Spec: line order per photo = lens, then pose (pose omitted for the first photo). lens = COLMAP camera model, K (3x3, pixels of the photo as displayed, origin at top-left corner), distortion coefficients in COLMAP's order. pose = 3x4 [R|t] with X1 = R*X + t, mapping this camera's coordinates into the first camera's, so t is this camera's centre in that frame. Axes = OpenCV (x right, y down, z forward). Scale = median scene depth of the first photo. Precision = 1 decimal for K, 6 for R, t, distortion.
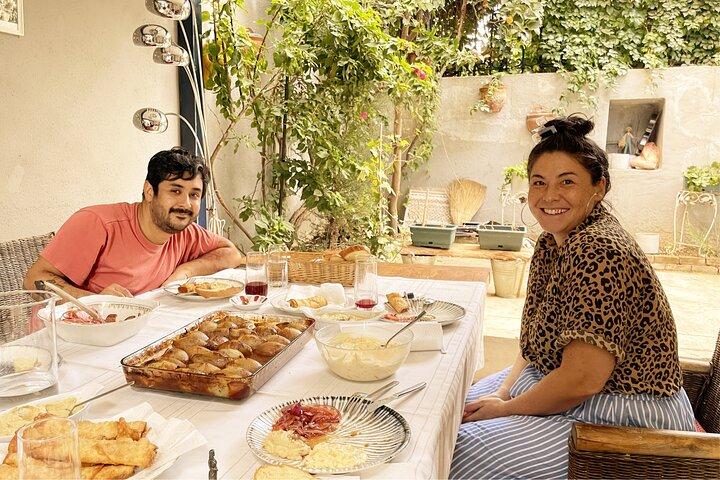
lens RADIAL K [[547.7, 0, 332.6], [0, 547.7, 237.5], [0, 0, 1]] dist [-0.000408, -0.001240]
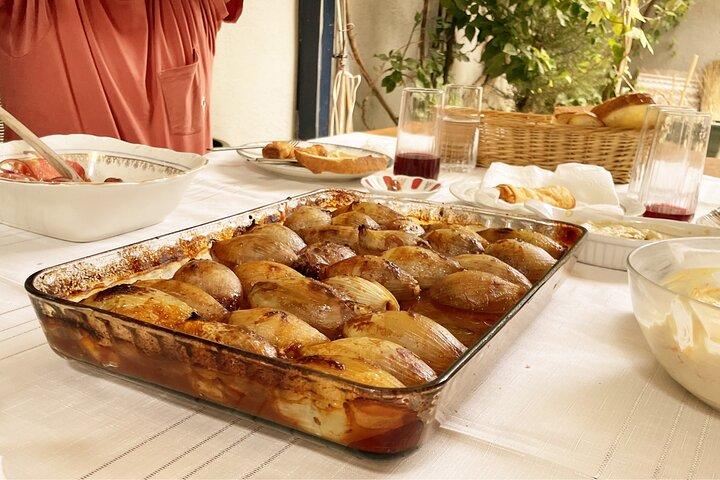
lens RADIAL K [[832.3, 0, 360.0], [0, 832.3, 240.0], [0, 0, 1]] dist [0.004713, 0.001103]
pose [[0.978934, 0.102492, -0.176586, -0.078051], [-0.076751, 0.986169, 0.146899, 0.082562], [0.189200, -0.130251, 0.973261, 0.397563]]
